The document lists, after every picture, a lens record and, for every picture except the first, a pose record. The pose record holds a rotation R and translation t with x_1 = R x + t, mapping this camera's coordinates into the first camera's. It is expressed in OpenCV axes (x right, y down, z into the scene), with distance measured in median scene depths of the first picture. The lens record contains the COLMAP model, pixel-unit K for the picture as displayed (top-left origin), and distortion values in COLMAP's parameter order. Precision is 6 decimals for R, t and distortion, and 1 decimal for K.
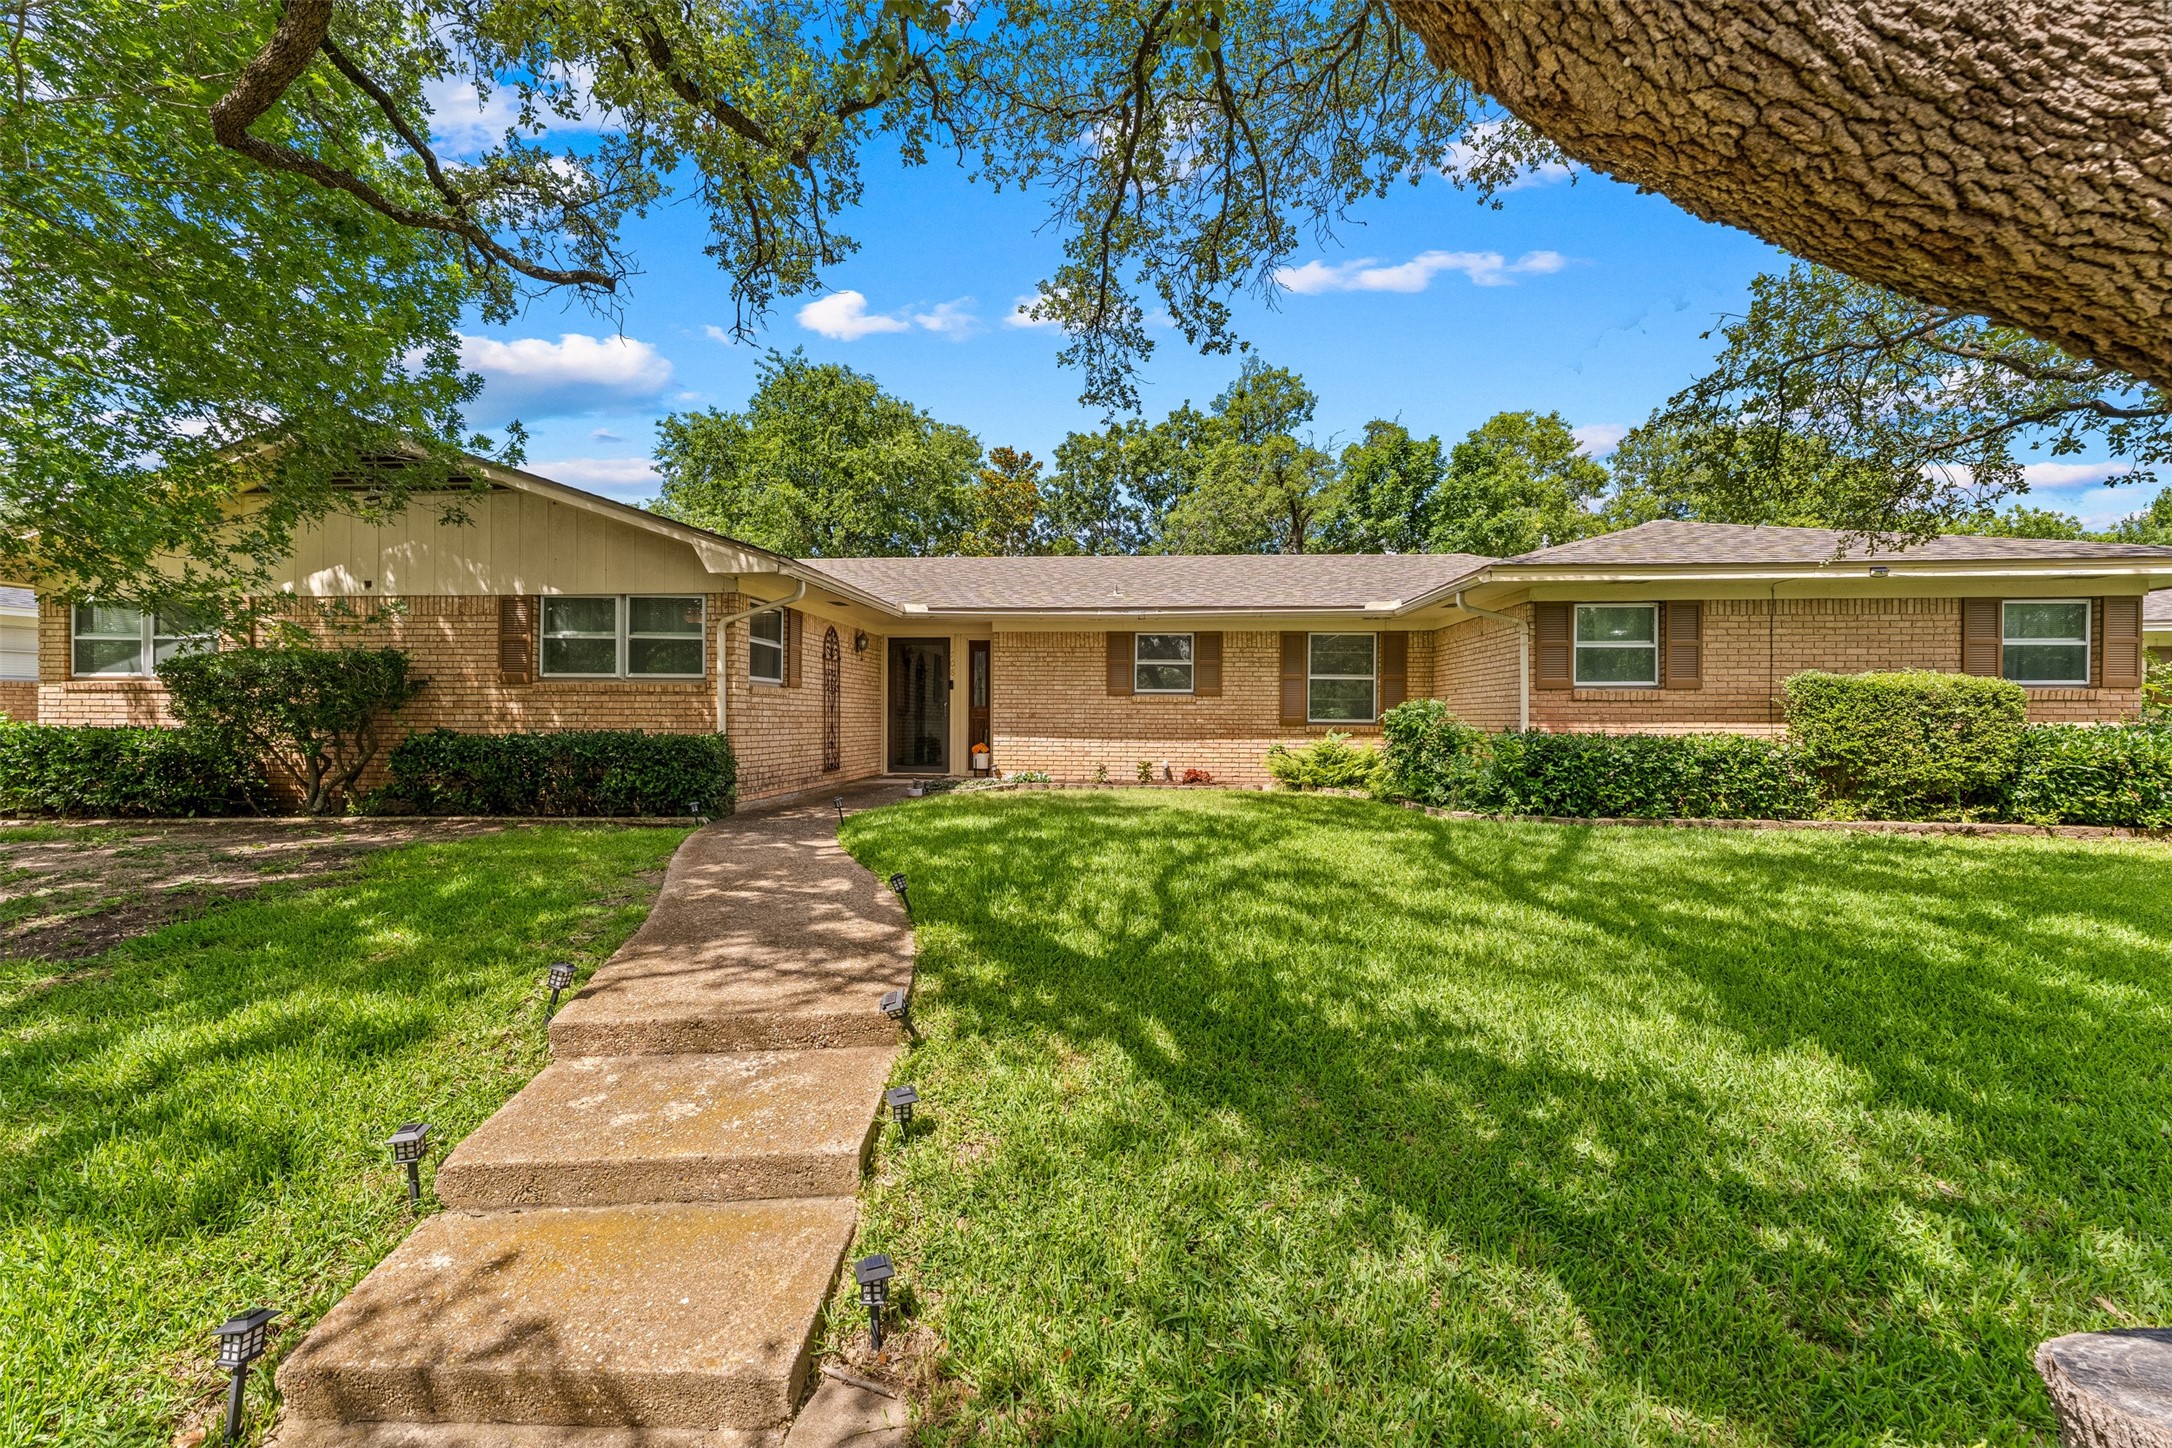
lens RADIAL K [[868.4, 0, 1094.2], [0, 868.4, 721.0], [0, 0, 1]] dist [-0.003917, -0.000283]
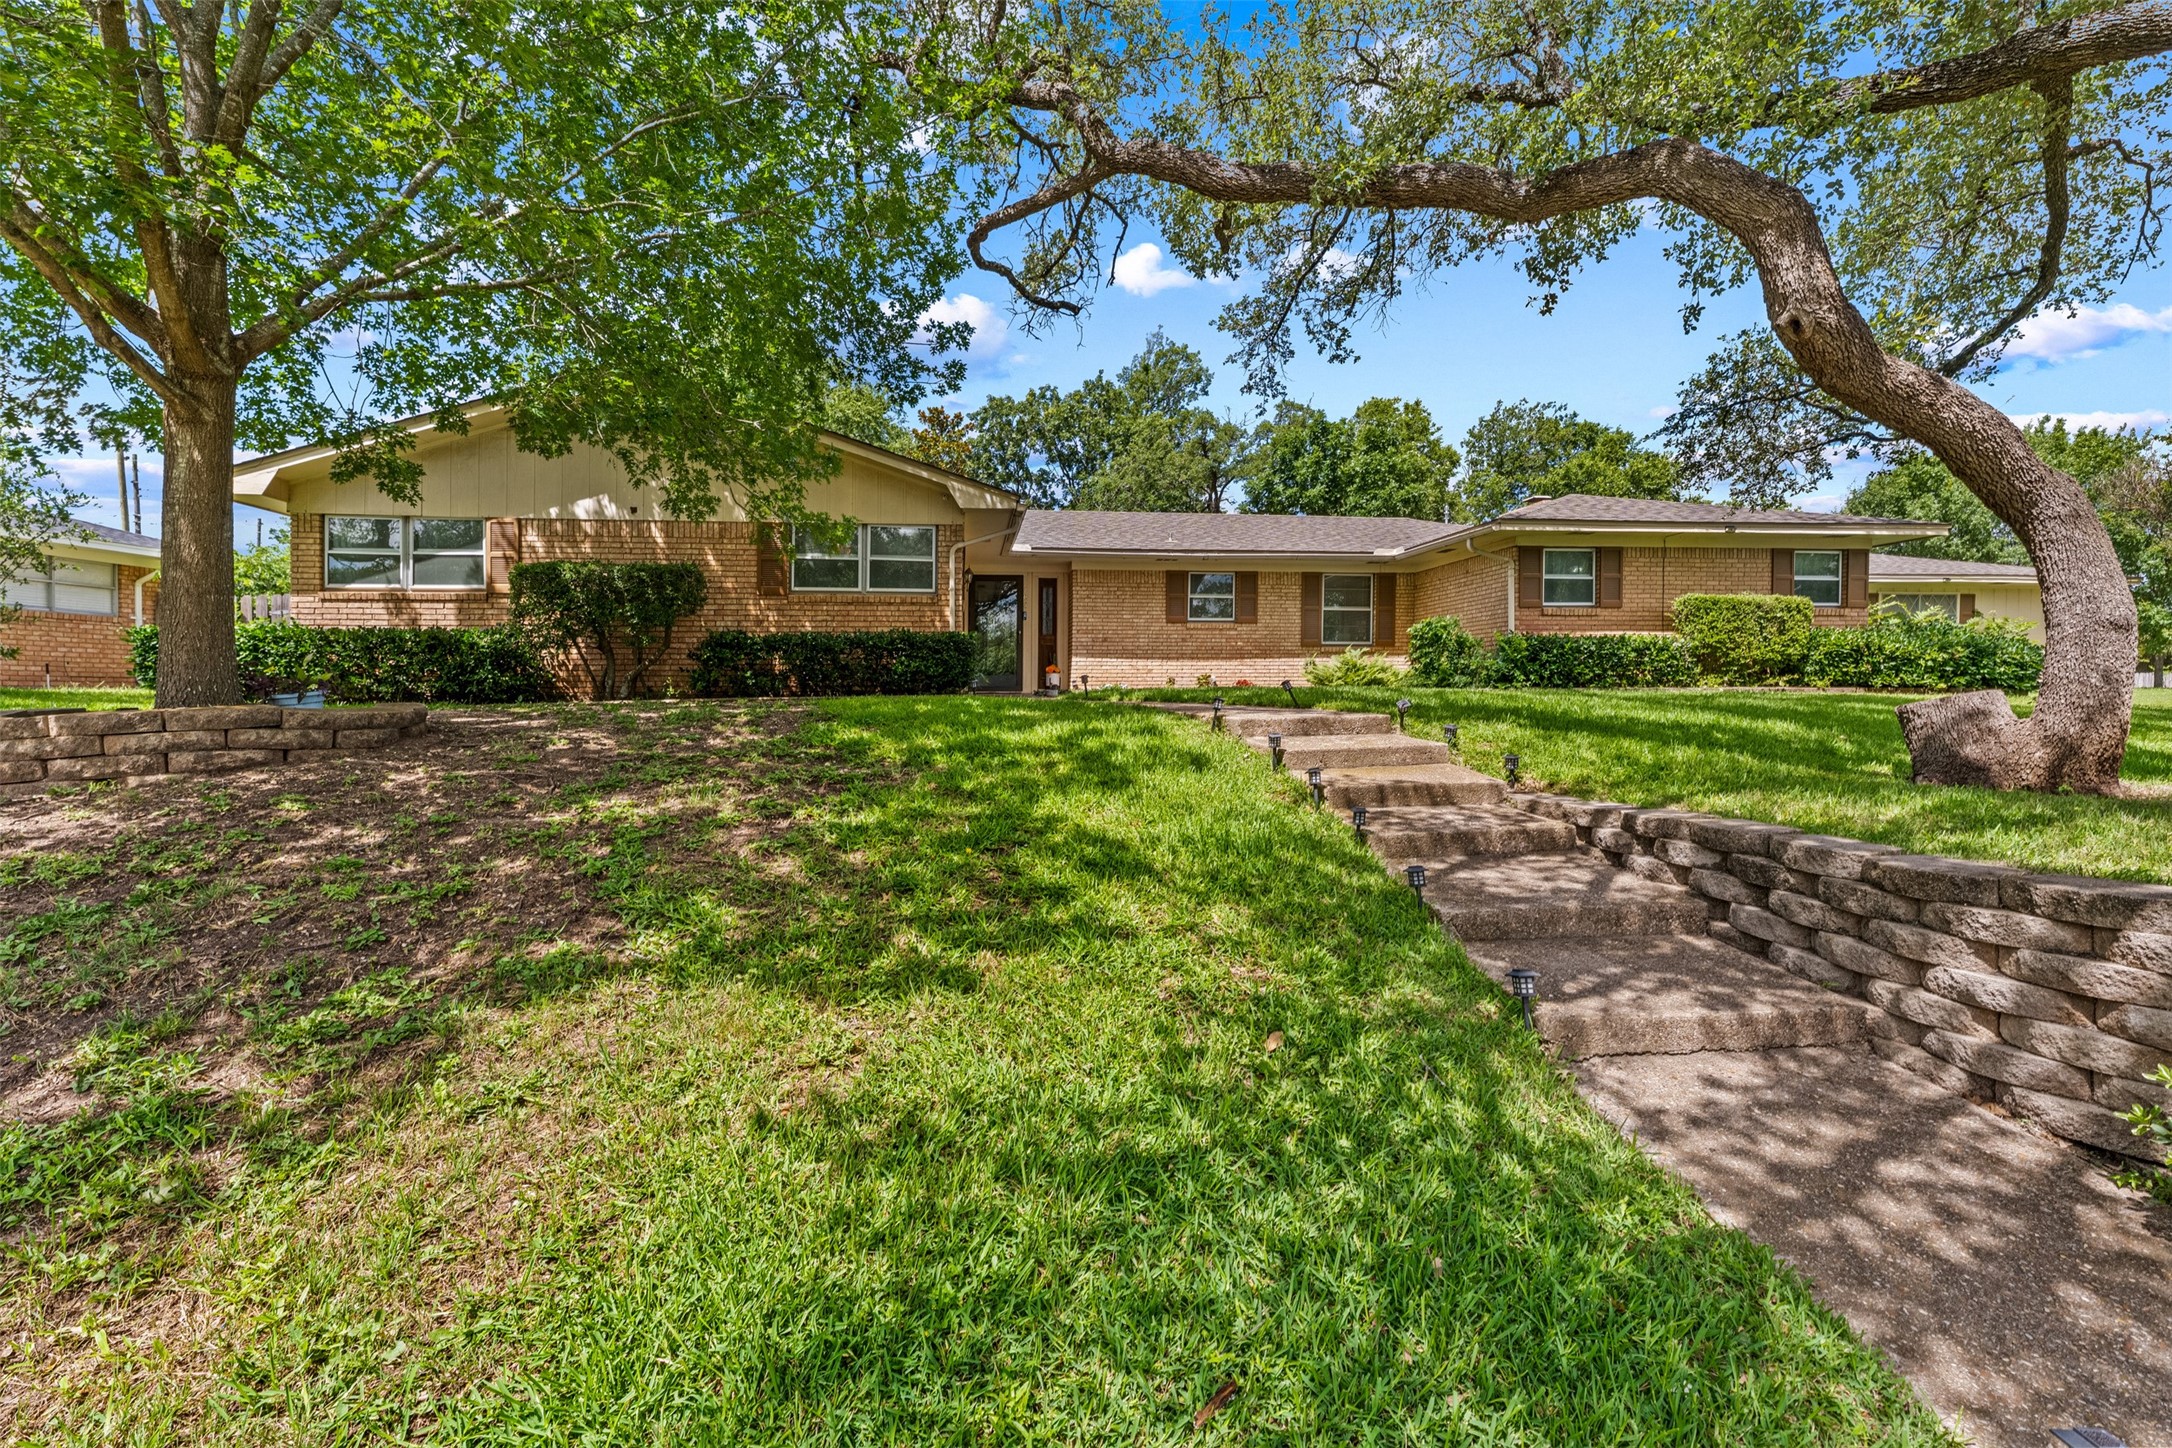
lens RADIAL K [[889.0, 0, 1101.5], [0, 889.0, 709.1], [0, 0, 1]] dist [-0.008162, 0.000115]
pose [[0.982536, -0.012995, 0.185620, -0.446810], [0.009513, 0.999762, 0.019636, 0.096668], [-0.185831, -0.017527, 0.982425, -0.316770]]
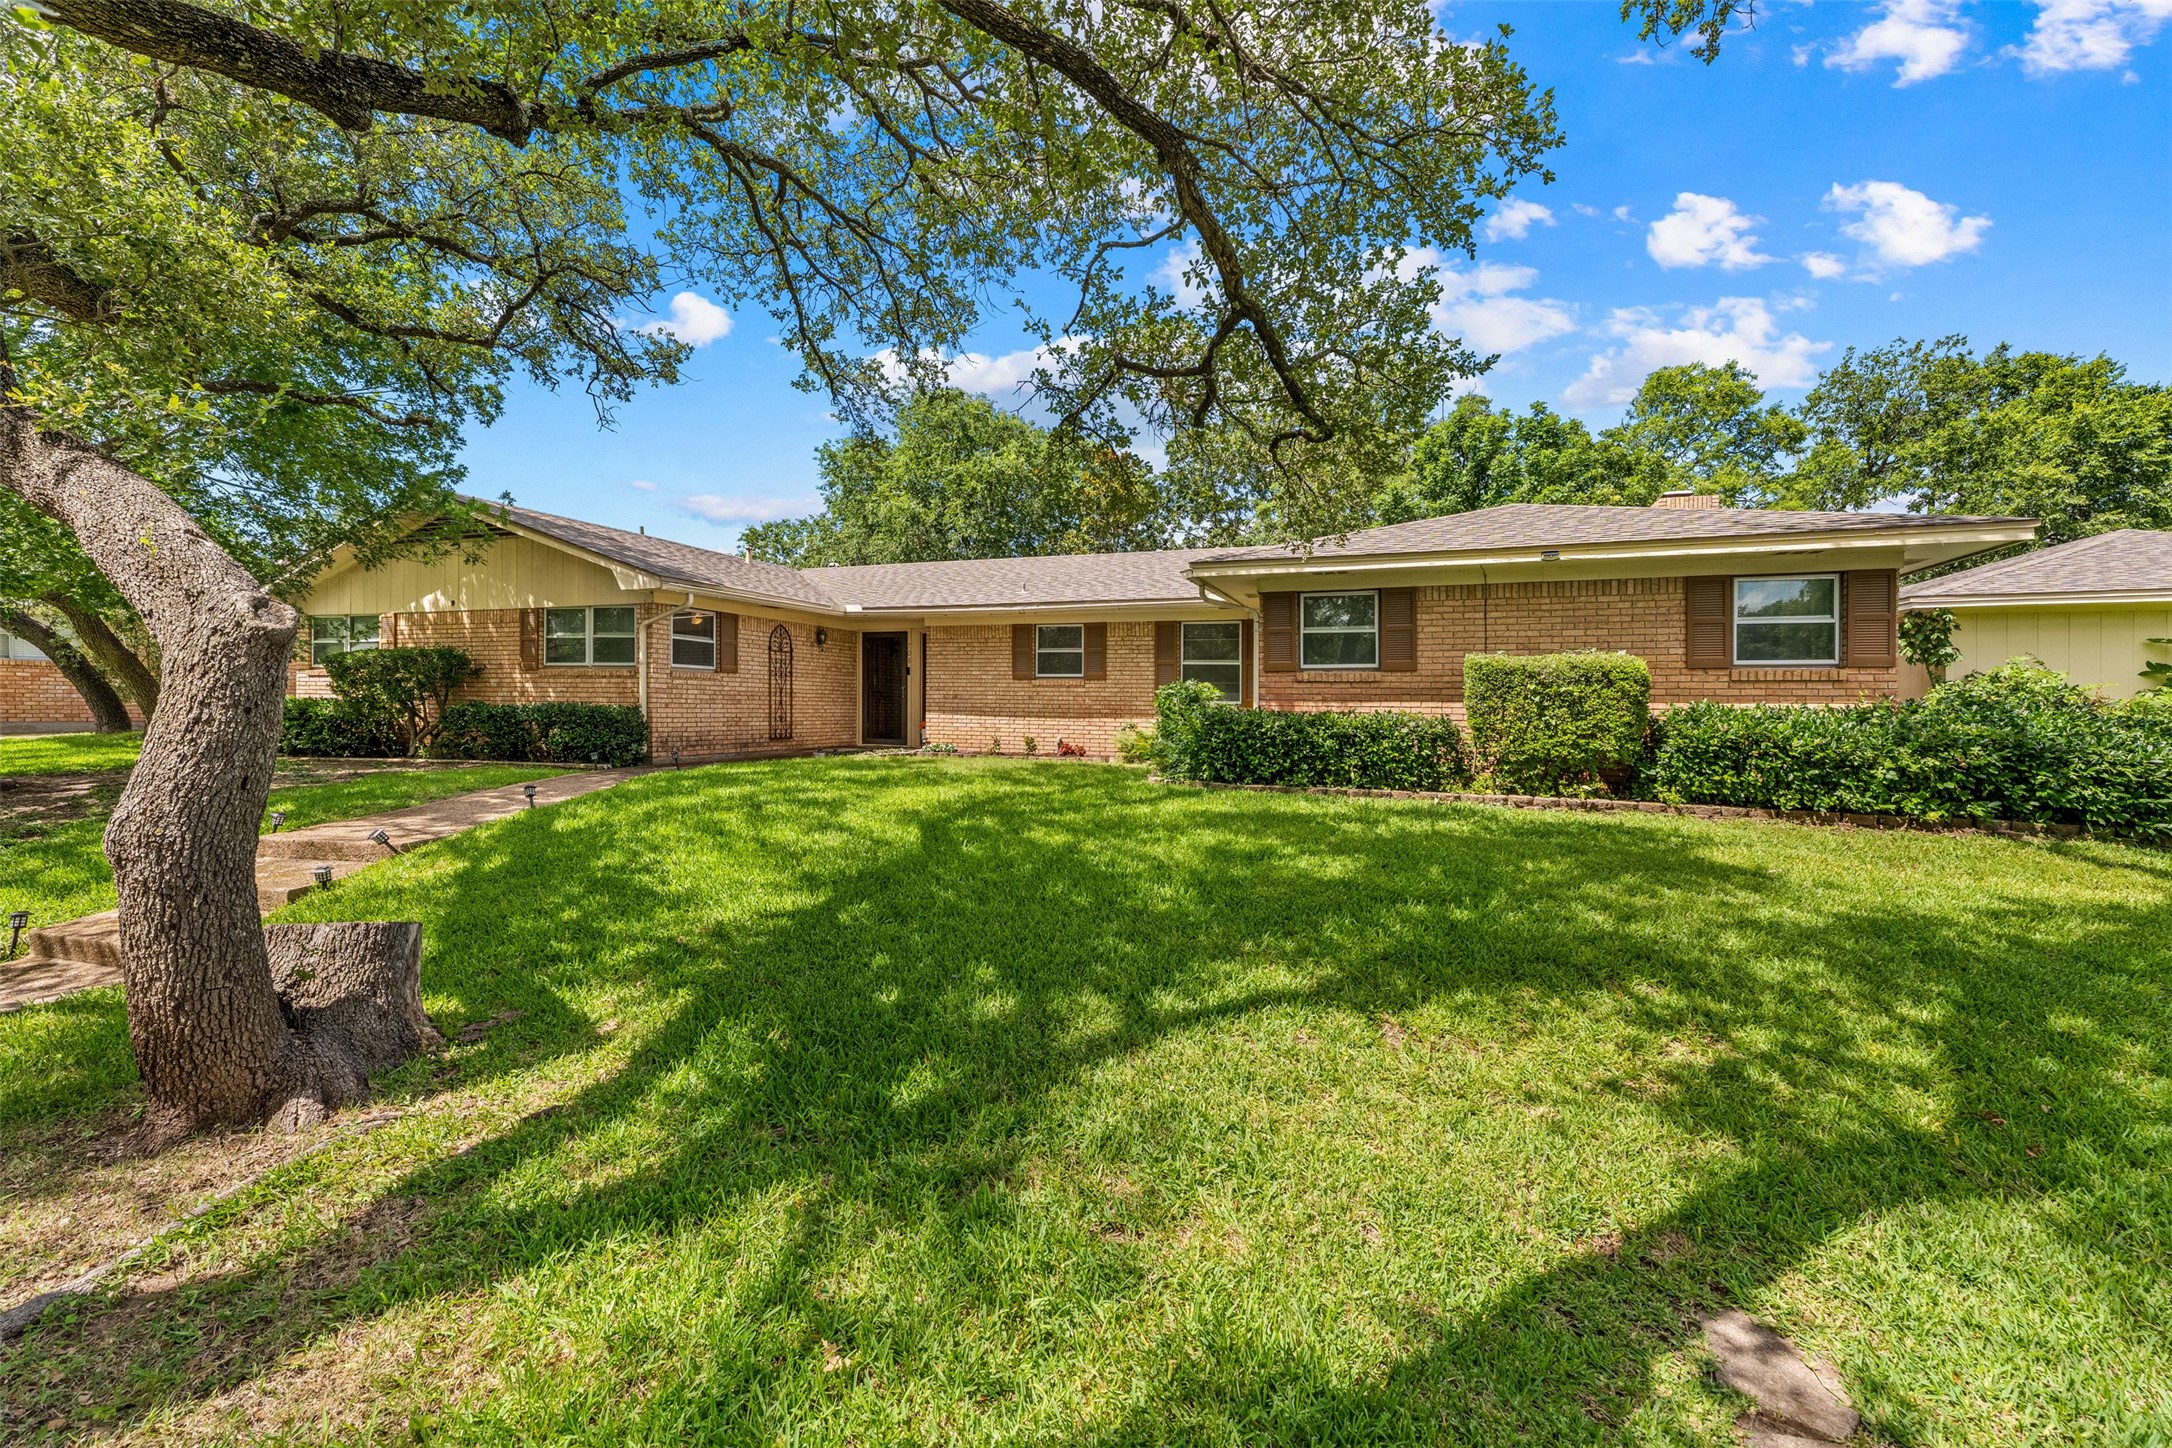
lens RADIAL K [[868.4, 0, 1066.1], [0, 868.4, 709.1], [0, 0, 1]] dist [-0.003917, -0.000283]
pose [[0.962989, 0.007991, -0.269423, 0.568153], [-0.008412, 0.999965, -0.000409, 0.014024], [0.269411, 0.002661, 0.963022, -0.135004]]
